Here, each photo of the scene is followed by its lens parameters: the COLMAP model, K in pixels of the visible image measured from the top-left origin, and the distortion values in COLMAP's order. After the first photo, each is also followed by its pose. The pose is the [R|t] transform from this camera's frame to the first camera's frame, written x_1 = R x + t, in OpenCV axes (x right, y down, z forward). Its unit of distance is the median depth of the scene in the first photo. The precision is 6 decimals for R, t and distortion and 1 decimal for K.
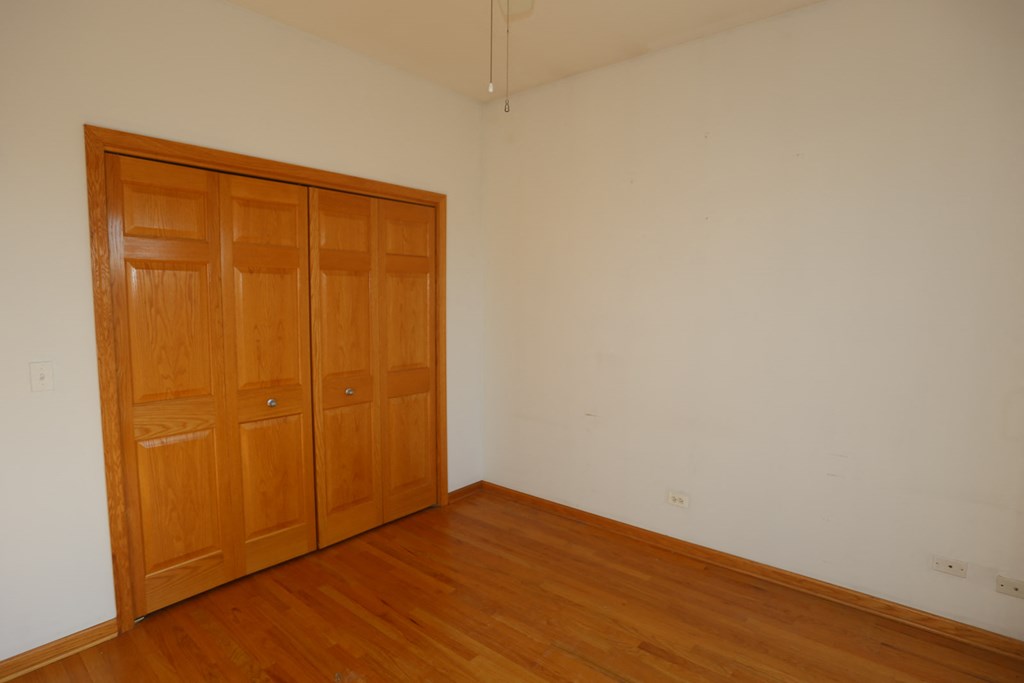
lens RADIAL K [[546.5, 0, 511.5], [0, 546.5, 346.1], [0, 0, 1]] dist [-0.073592, 0.033650]
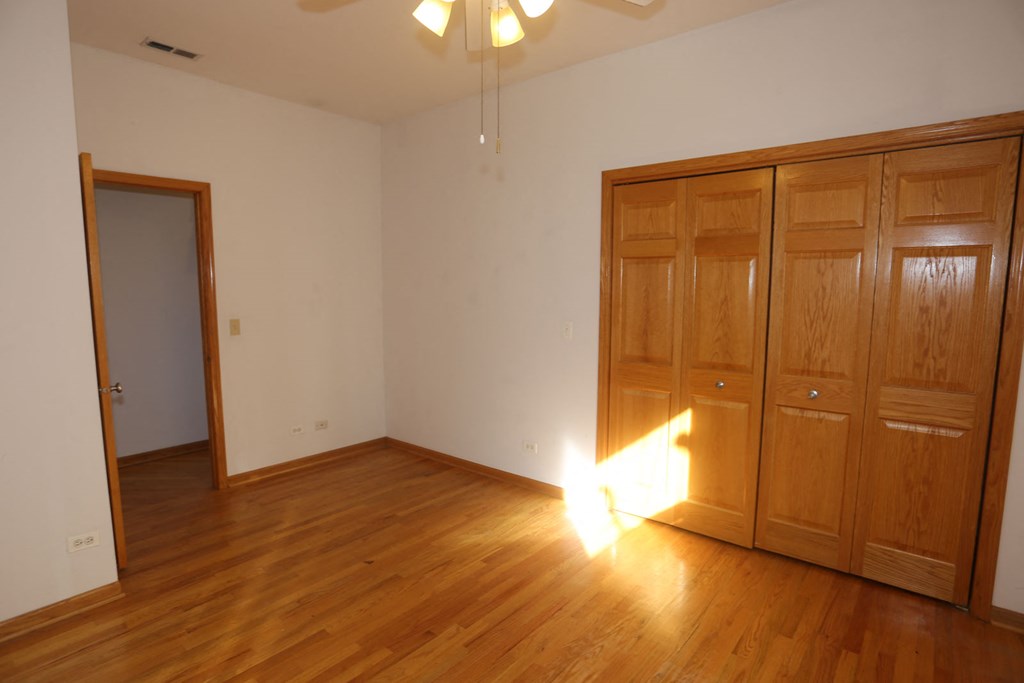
lens RADIAL K [[519.0, 0, 528.6], [0, 519.0, 335.6], [0, 0, 1]] dist [-0.022842, 0.001282]
pose [[0.029783, 0.091162, -0.995391, 0.557709], [-0.087977, 0.992207, 0.088238, -0.045646], [0.995677, 0.084944, 0.037571, 0.586469]]
